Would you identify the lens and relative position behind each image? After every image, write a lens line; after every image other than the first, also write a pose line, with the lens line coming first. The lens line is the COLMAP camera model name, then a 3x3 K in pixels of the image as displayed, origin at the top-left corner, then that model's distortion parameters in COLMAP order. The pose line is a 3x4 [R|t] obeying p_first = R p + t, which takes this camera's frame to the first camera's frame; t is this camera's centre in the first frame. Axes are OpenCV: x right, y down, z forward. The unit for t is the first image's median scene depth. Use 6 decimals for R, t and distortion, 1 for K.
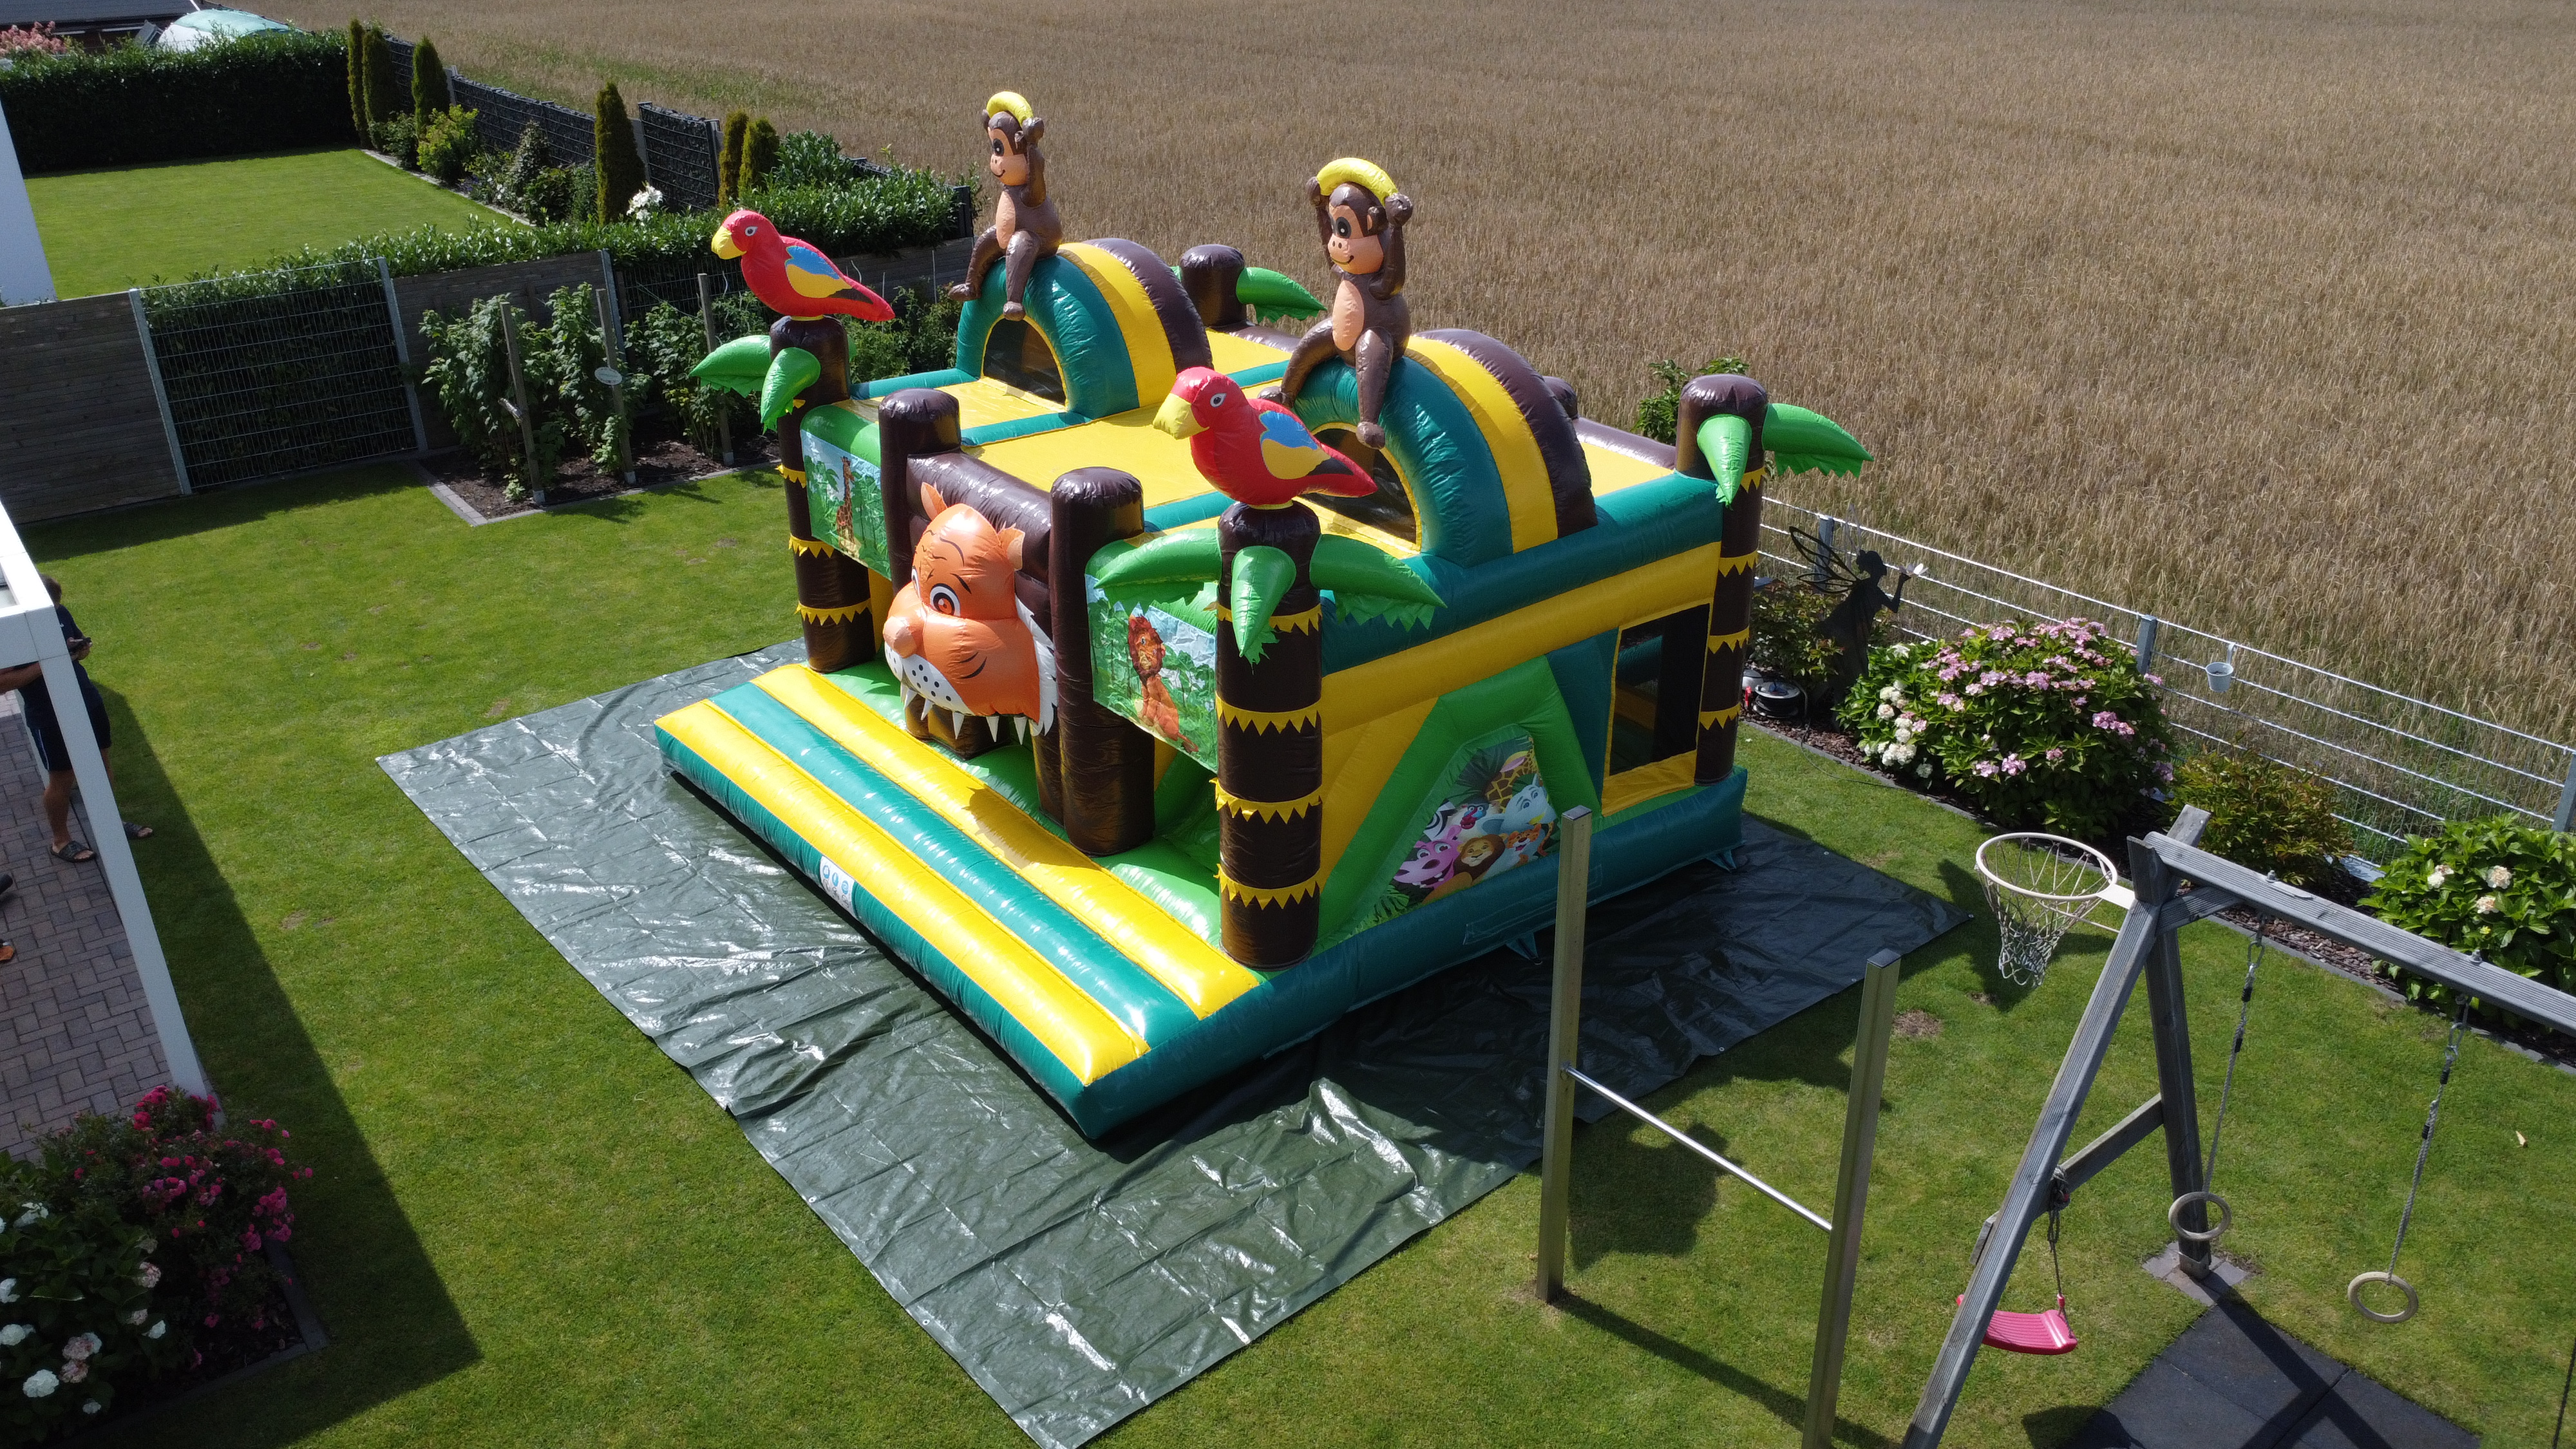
lens RADIAL K [[1940.1, 0, 1291.0], [0, 1940.1, 724.3], [0, 0, 1]] dist [-0.003809, -0.002725]
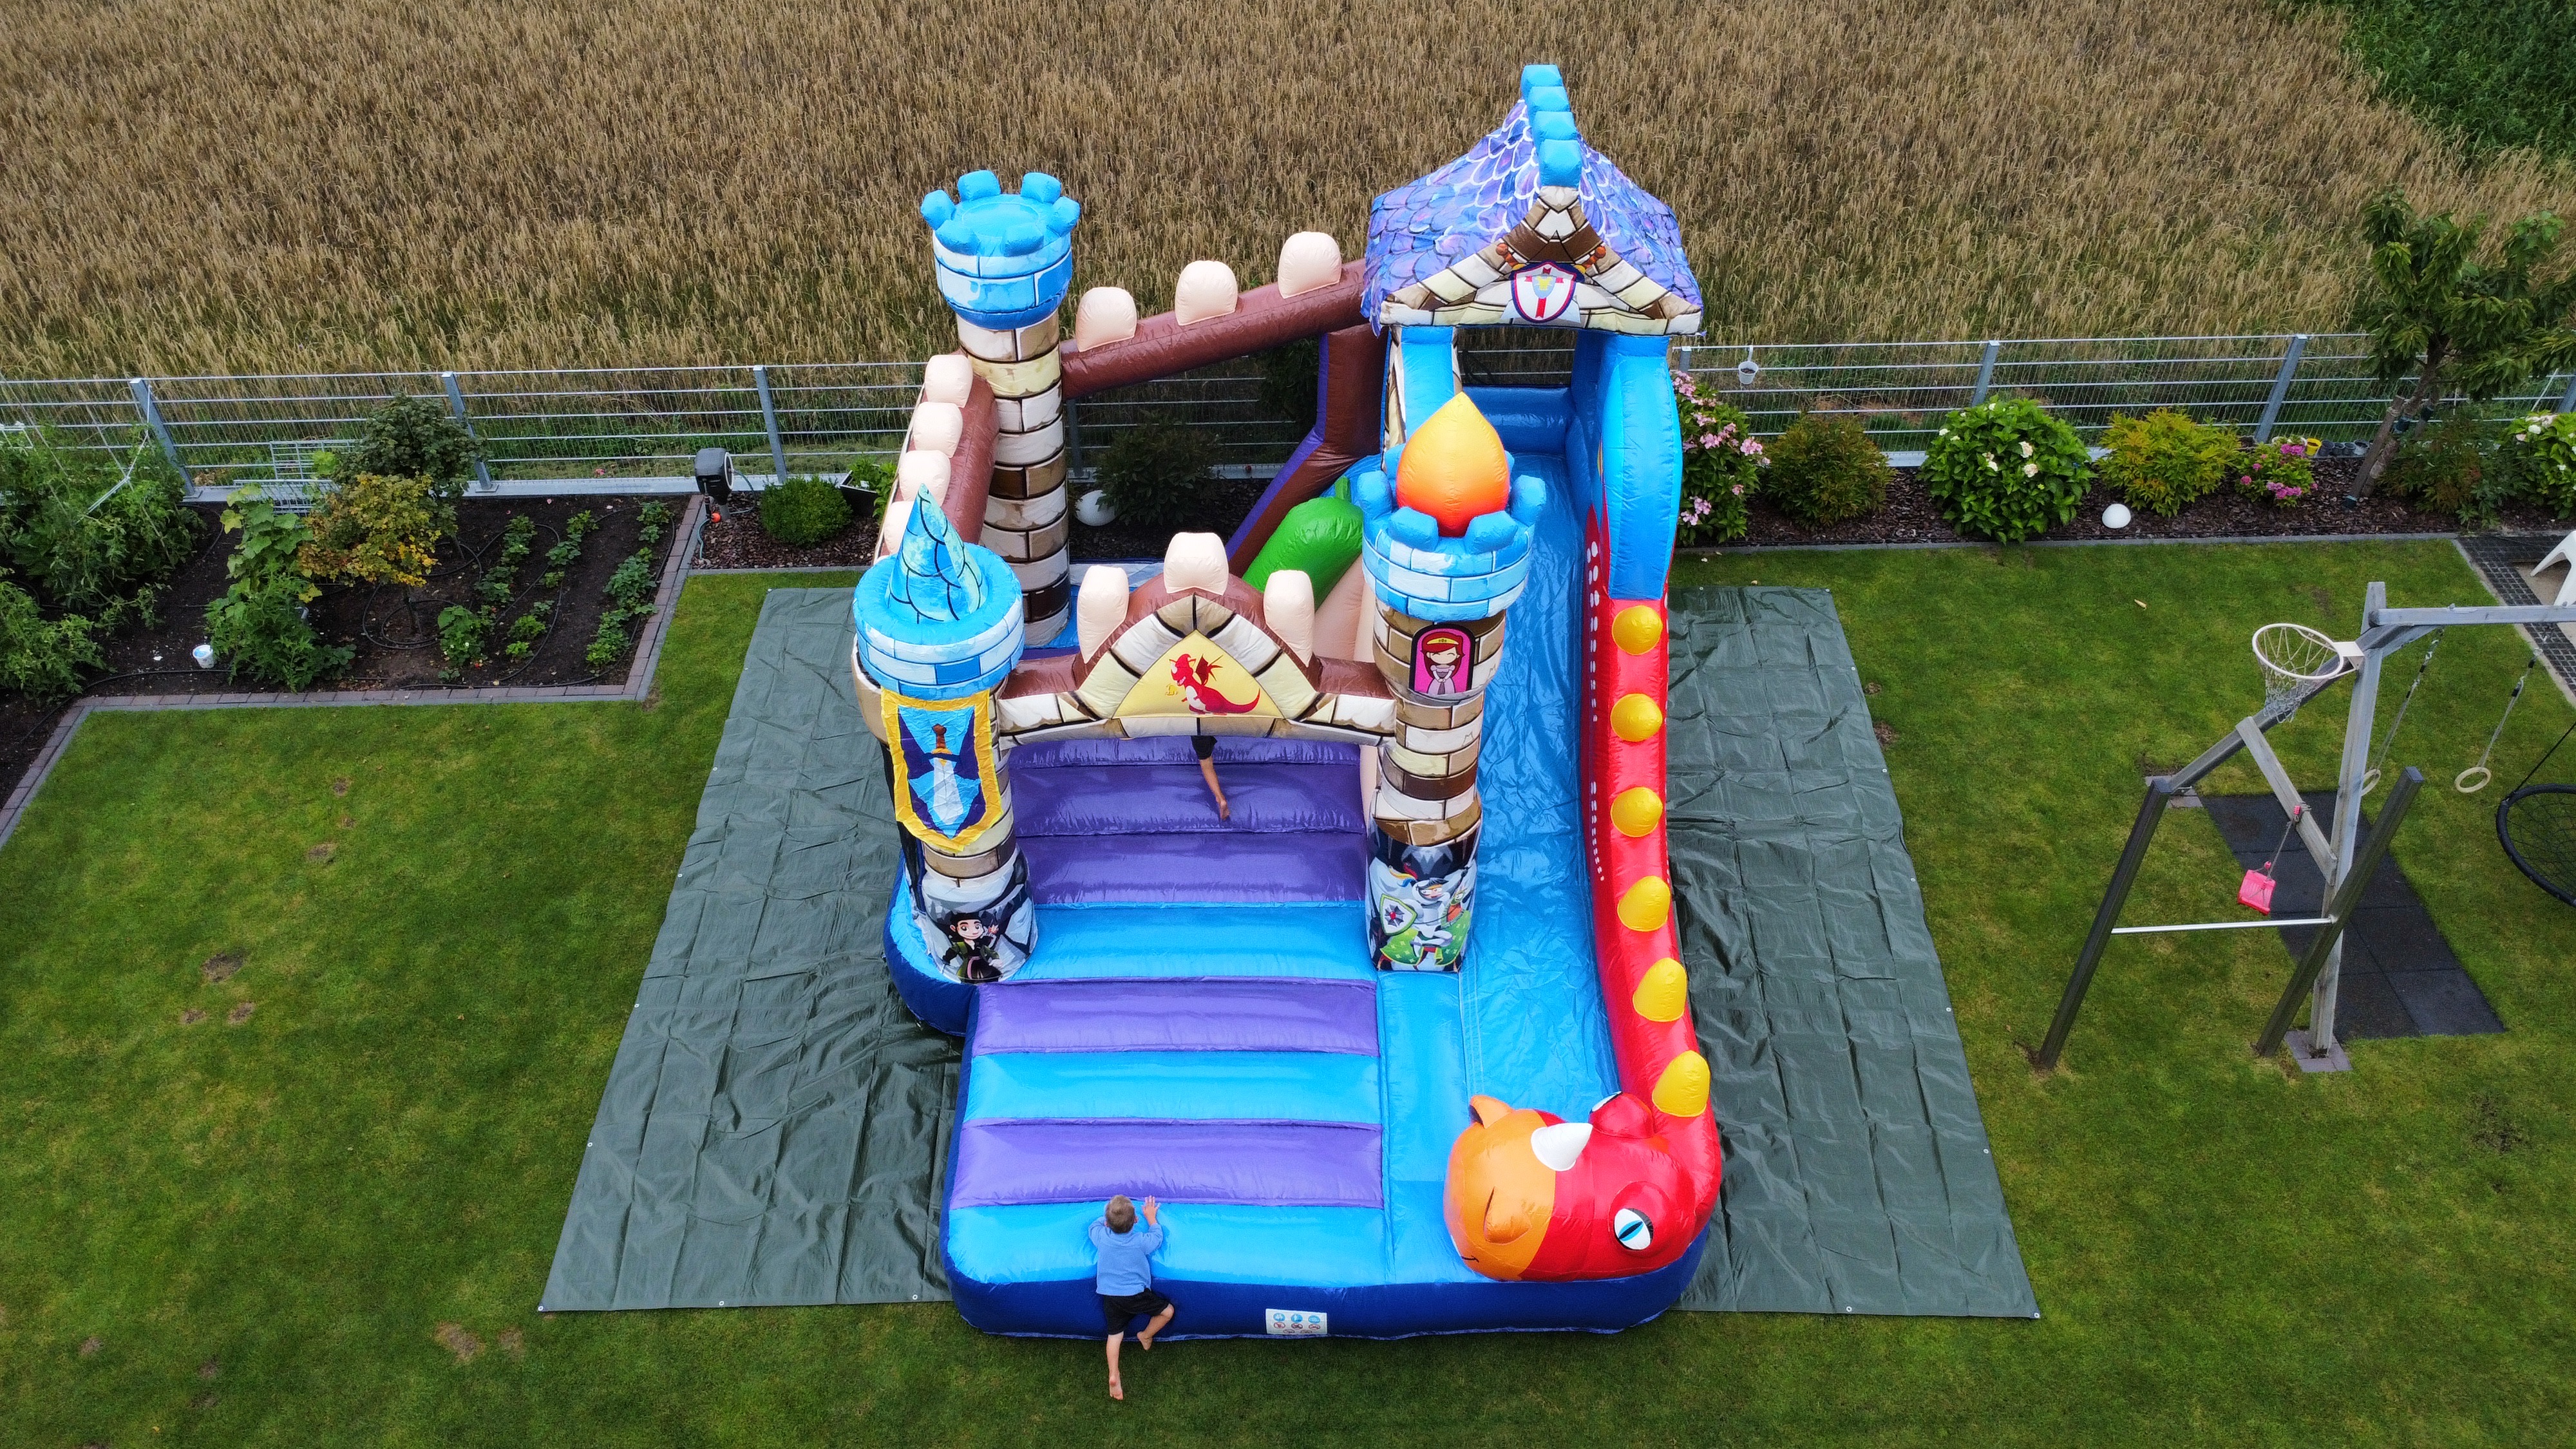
lens RADIAL K [[1940.1, 0, 1293.2], [0, 1940.1, 732.7], [0, 0, 1]] dist [-0.003809, -0.002725]
pose [[0.588860, -0.540824, 0.600628, -0.621527], [0.340859, 0.839991, 0.422173, -0.472387], [-0.732843, -0.043871, 0.678982, 0.305949]]
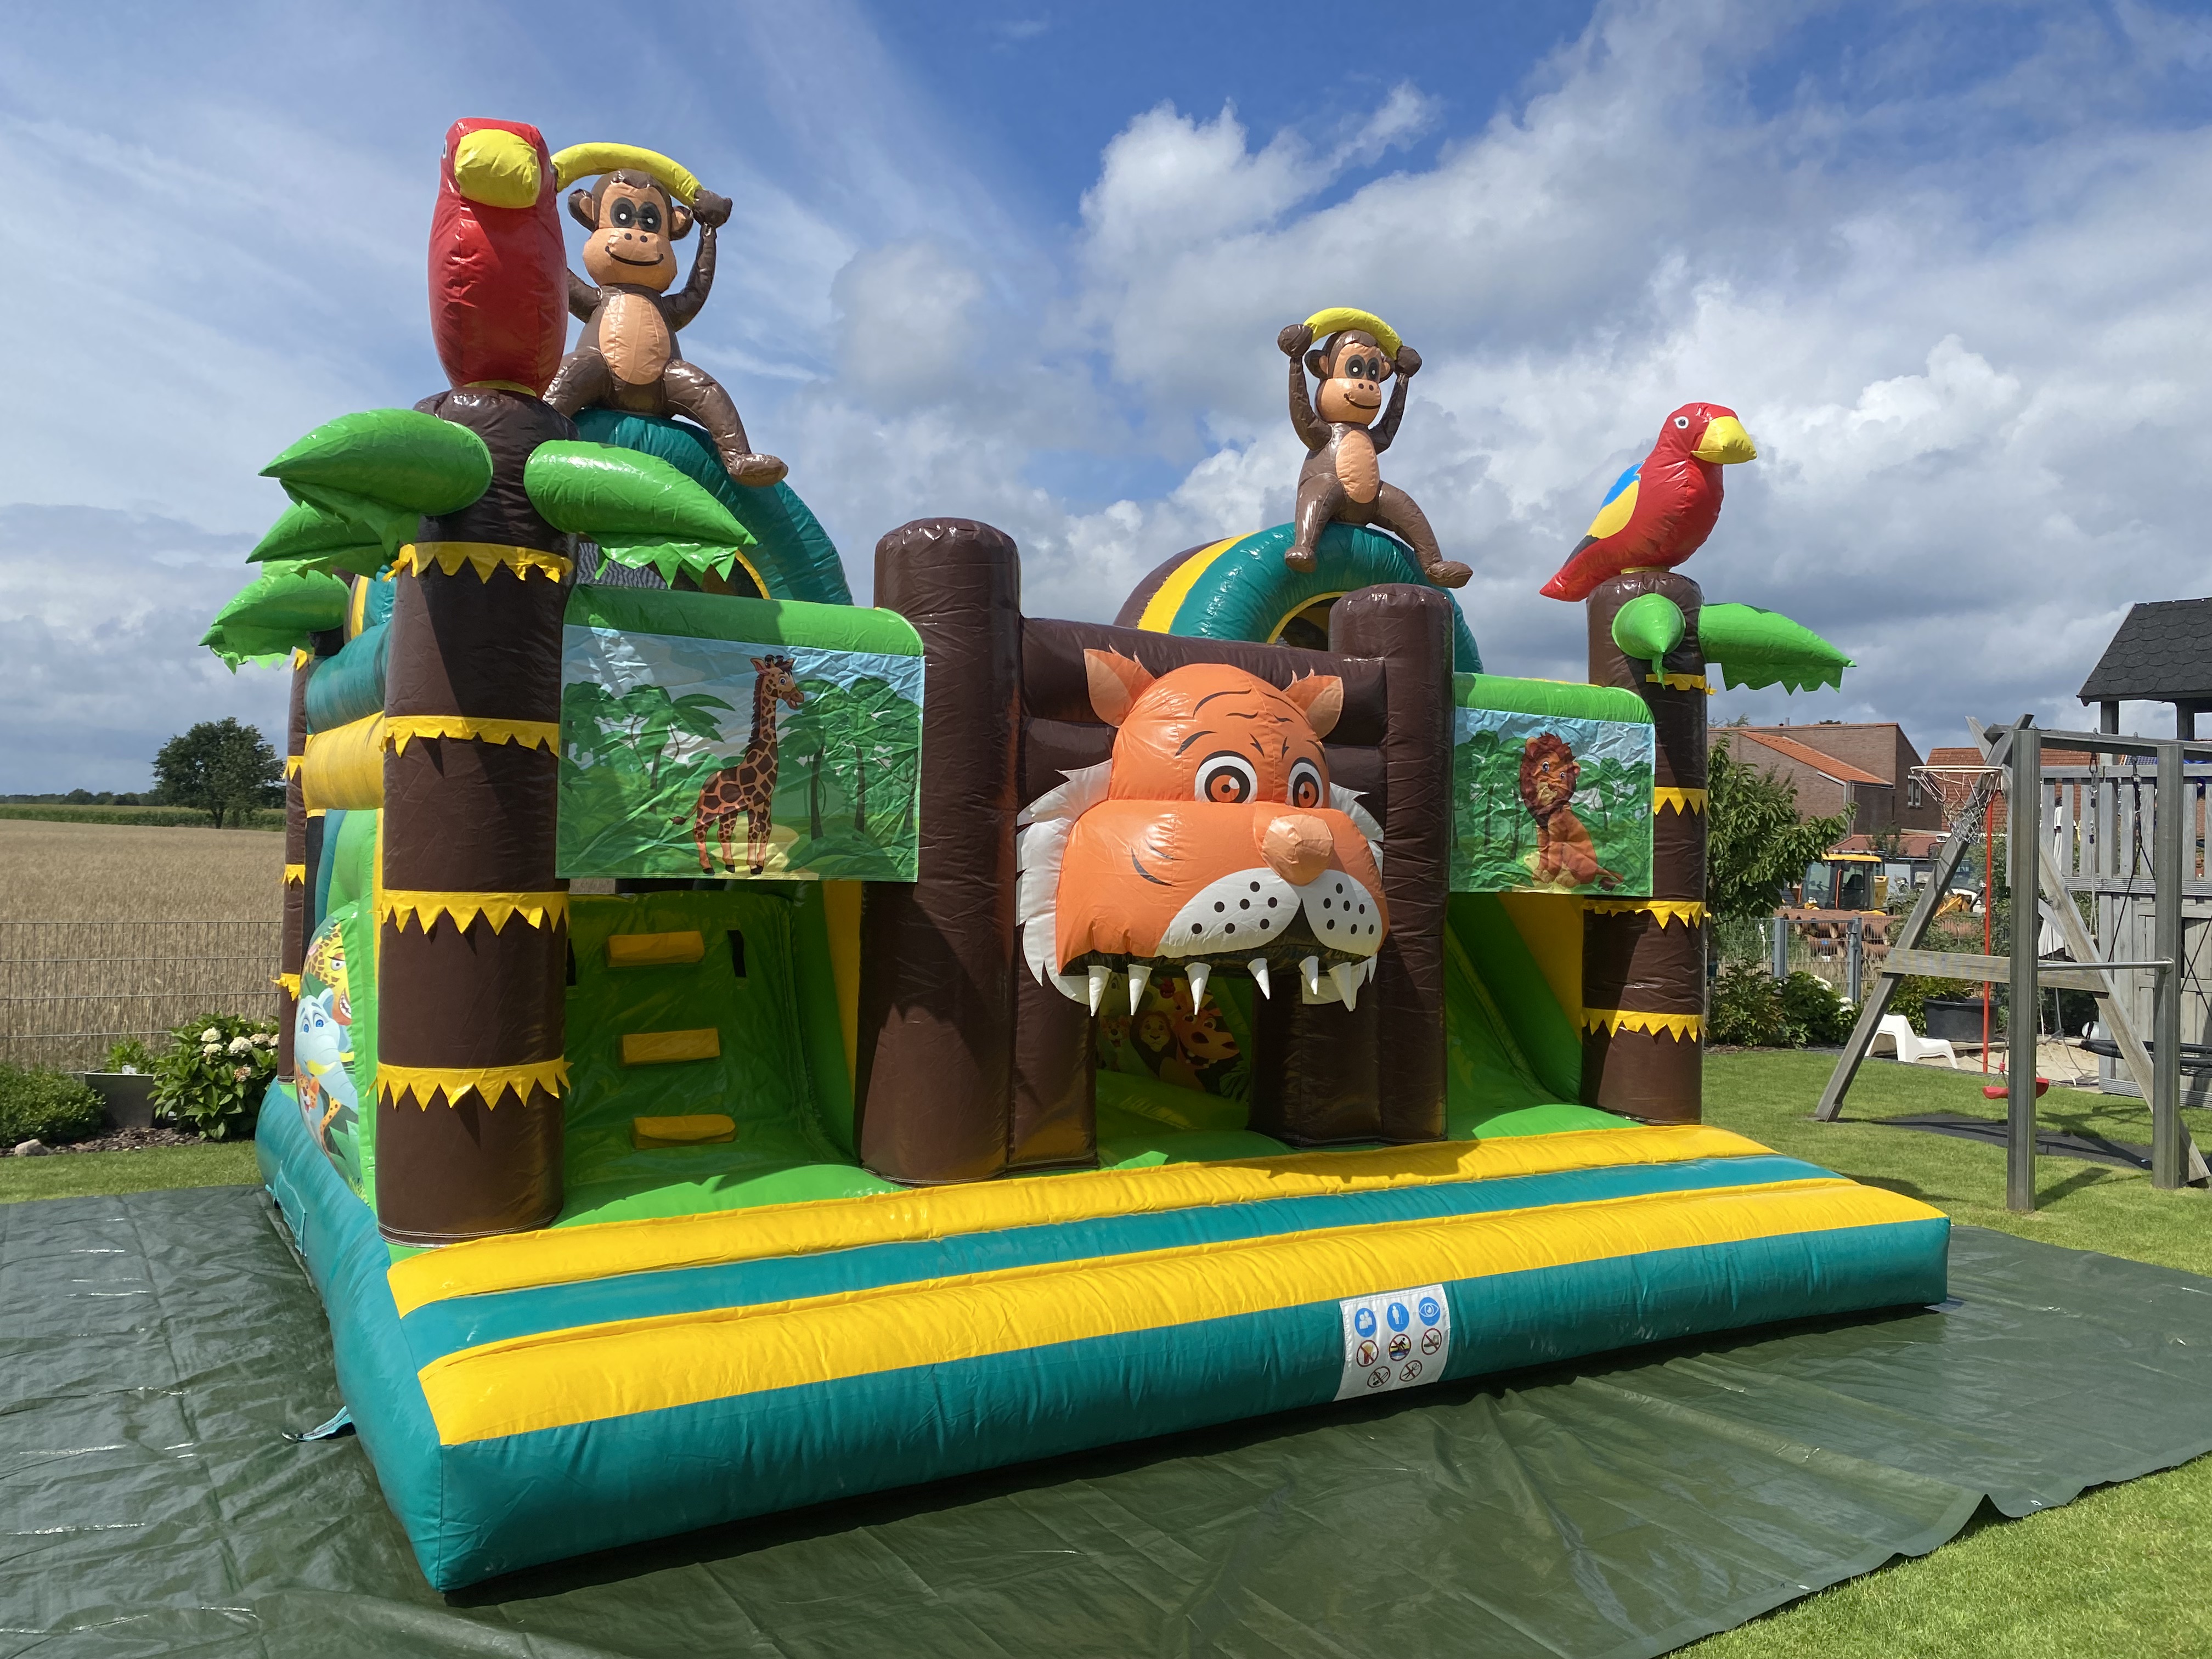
lens RADIAL K [[1664.5, 0, 1111.0], [0, 1664.5, 804.8], [0, 0, 1]] dist [0.092772, -0.023486]
pose [[0.128412, 0.039395, 0.990938, -0.623917], [0.396455, 0.913855, -0.087706, -0.031272], [-0.909029, 0.404125, 0.101732, 0.875278]]
